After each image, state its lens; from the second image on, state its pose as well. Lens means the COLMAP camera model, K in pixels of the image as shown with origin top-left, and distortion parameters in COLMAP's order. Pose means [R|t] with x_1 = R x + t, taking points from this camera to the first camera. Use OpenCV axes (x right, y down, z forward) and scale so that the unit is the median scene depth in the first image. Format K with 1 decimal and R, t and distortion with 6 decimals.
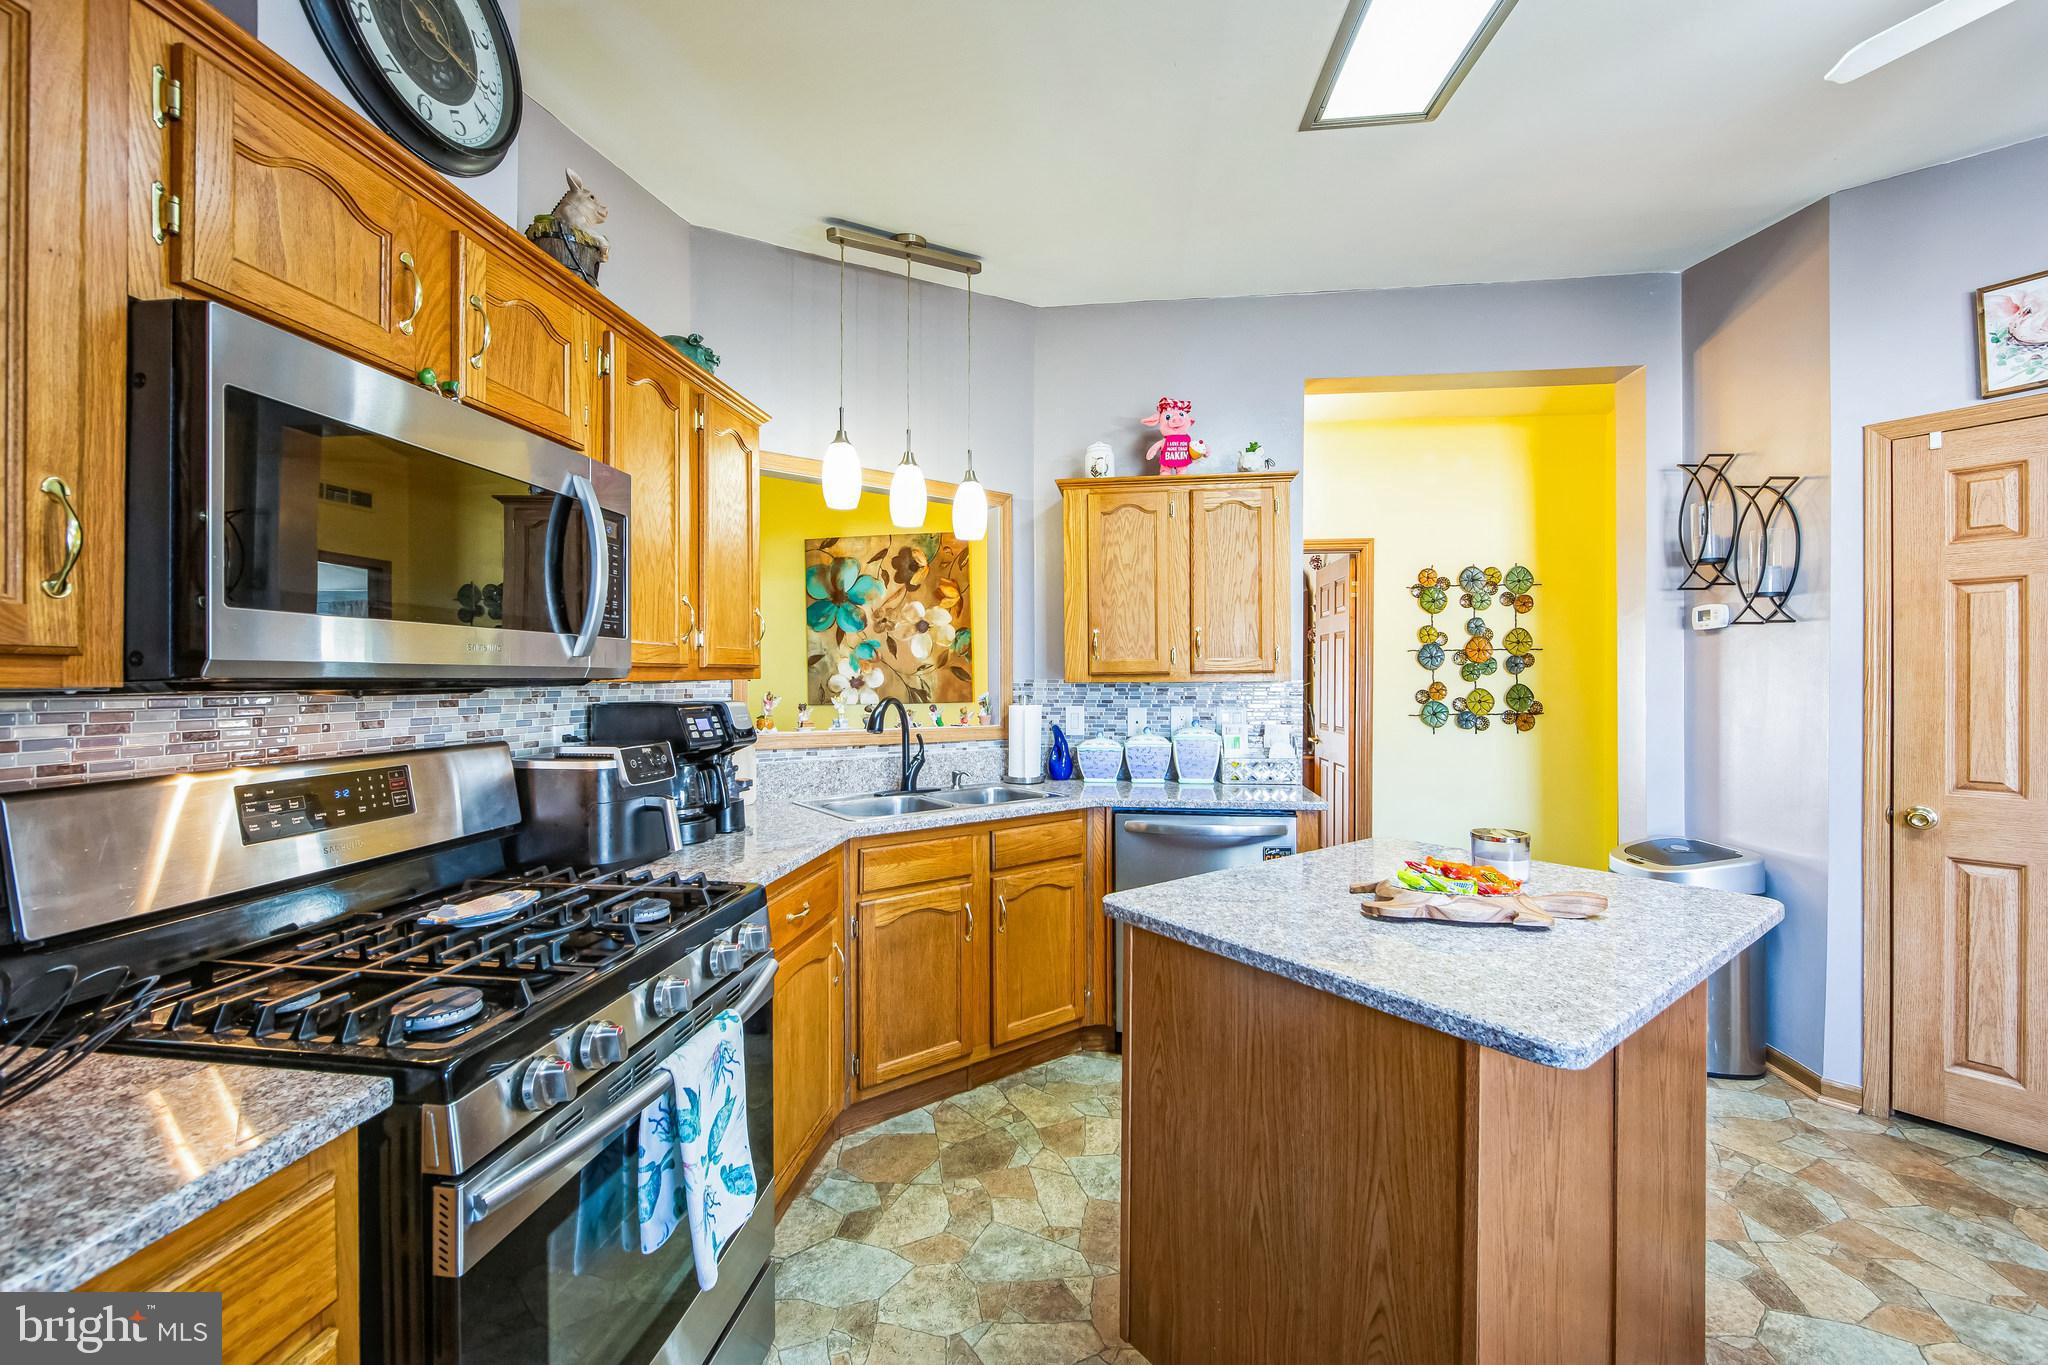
lens RADIAL K [[809.2, 0, 1024.0], [0, 809.2, 682.5], [0, 0, 1]] dist [-0.013083, 0.000015]
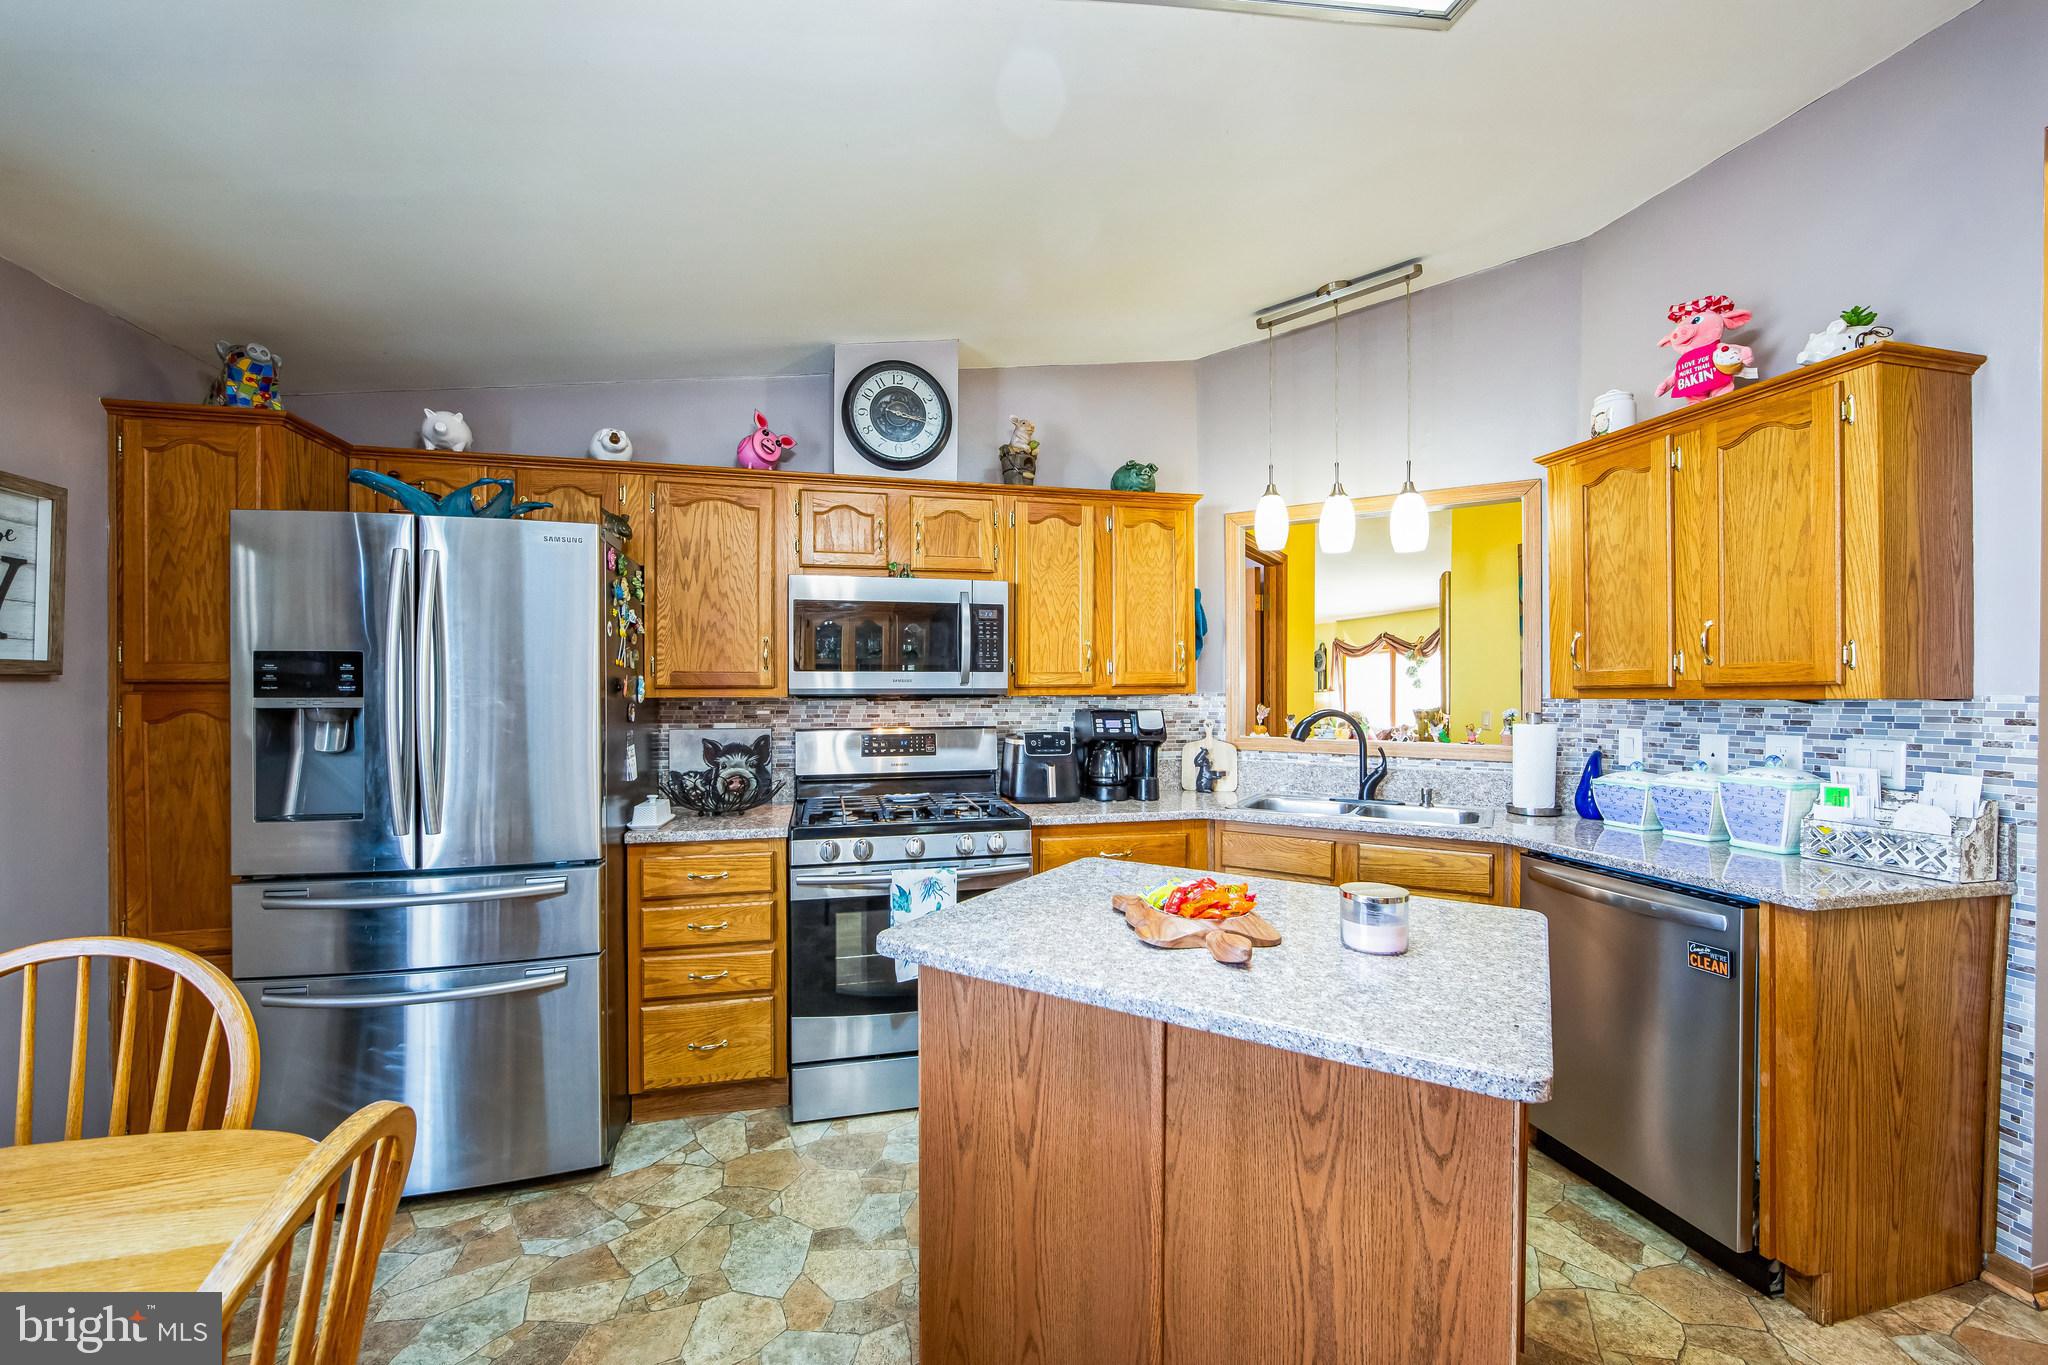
lens RADIAL K [[806.4, 0, 1023.1], [0, 806.4, 694.2], [0, 0, 1]] dist [-0.009930, -0.000042]
pose [[0.356299, 0.004356, -0.934362, 0.673406], [-0.001856, 0.999990, 0.003954, -0.006599], [0.934370, 0.000325, 0.356303, 0.214097]]
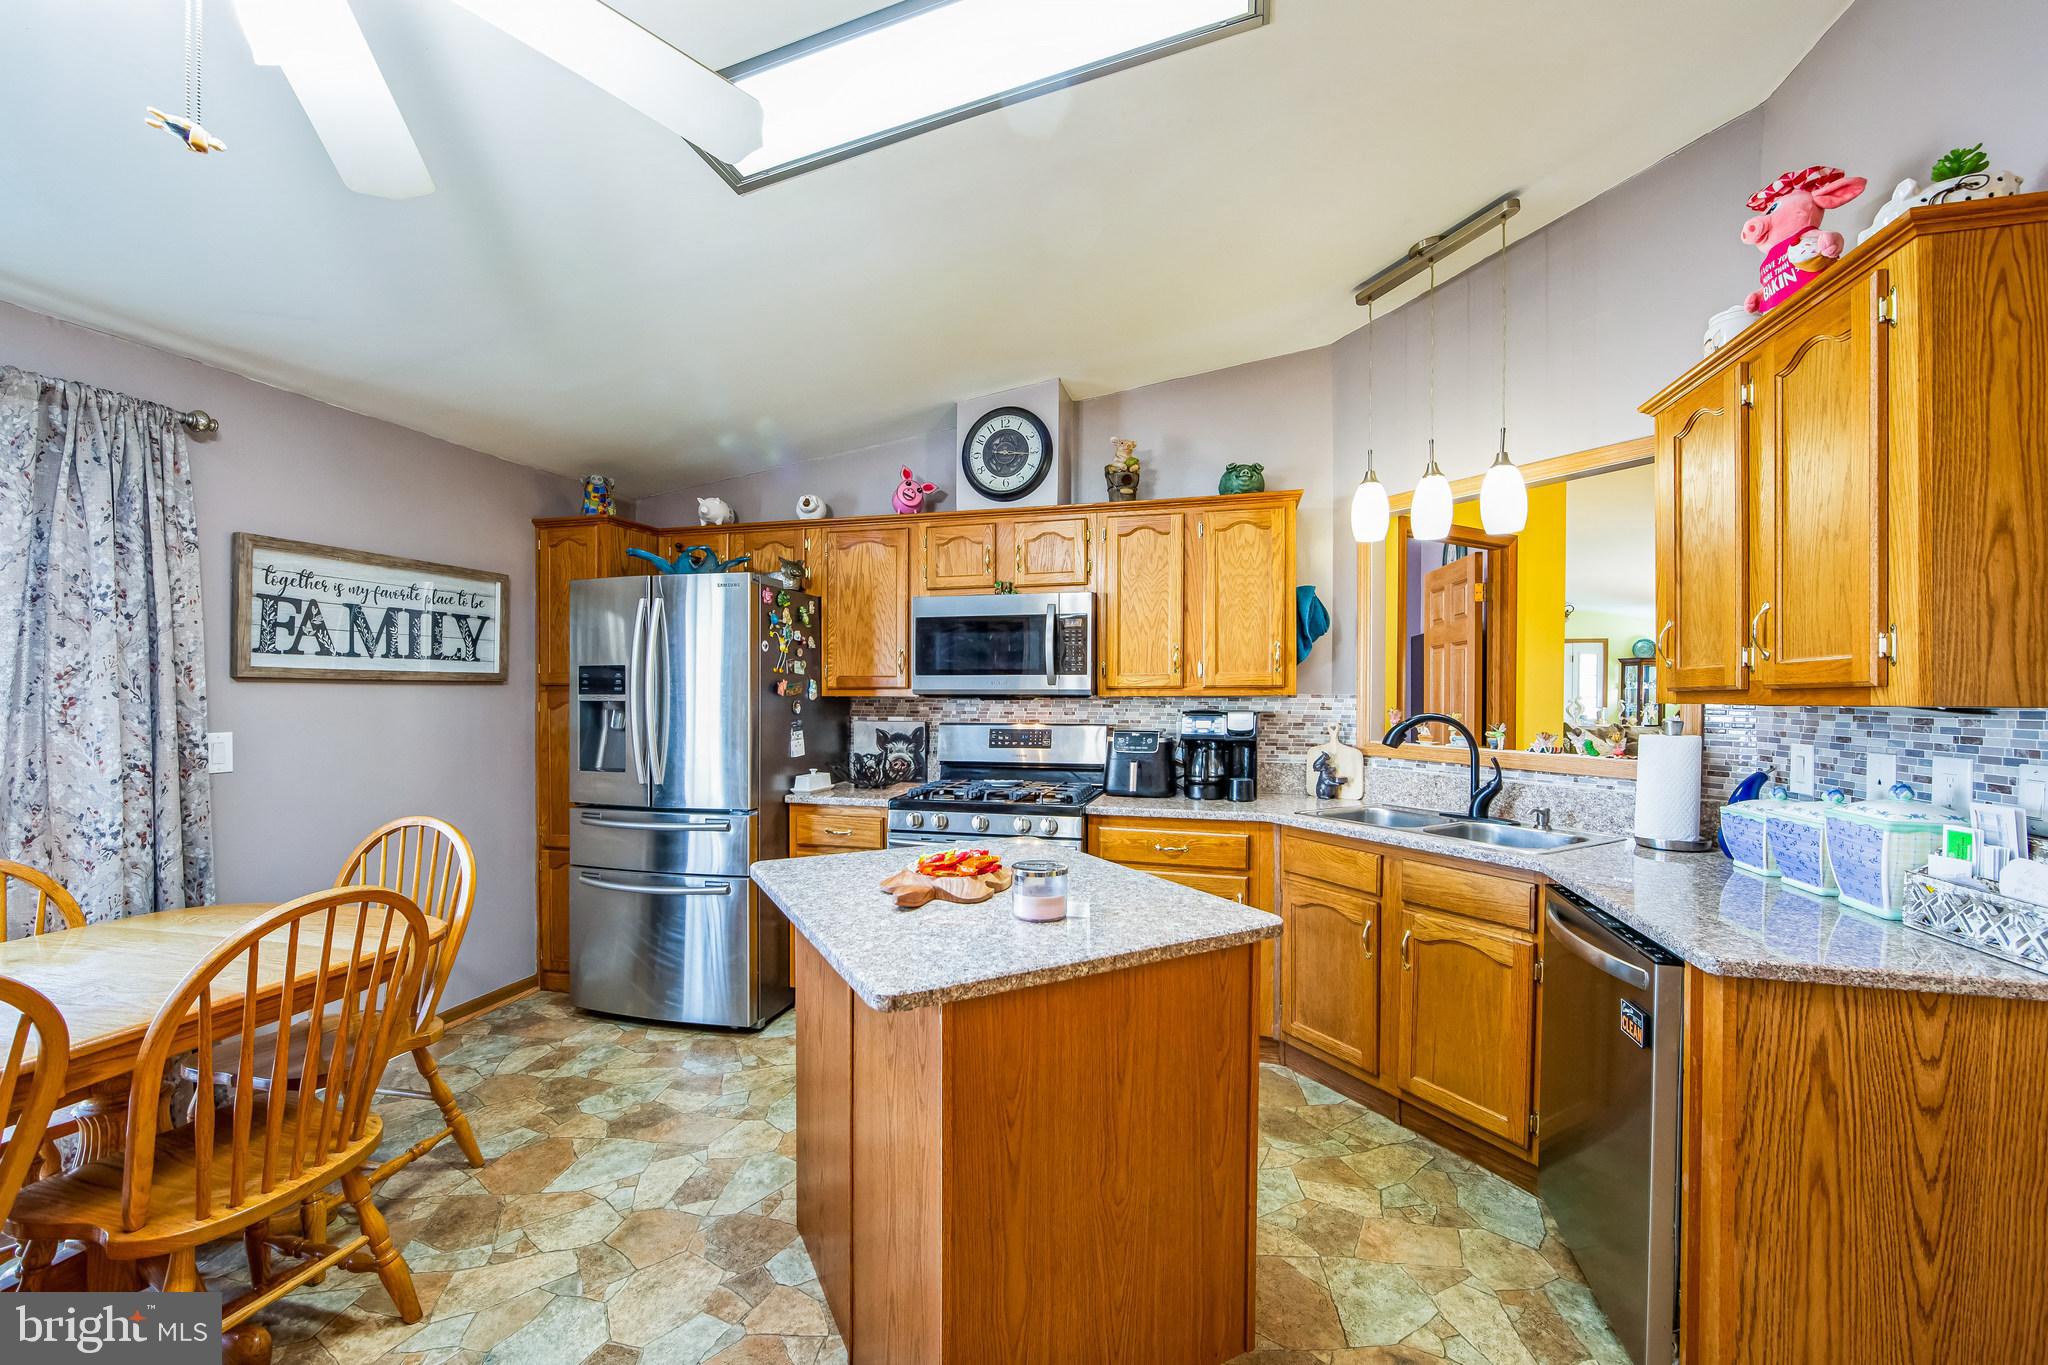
lens RADIAL K [[806.6, 0, 1025.6], [0, 806.6, 698.5], [0, 0, 1]] dist [-0.011037, 0.000397]
pose [[-0.133373, 0.009034, -0.991025, 0.833013], [-0.004689, 0.999942, 0.009747, -0.007877], [0.991055, 0.005947, -0.133323, 0.610939]]
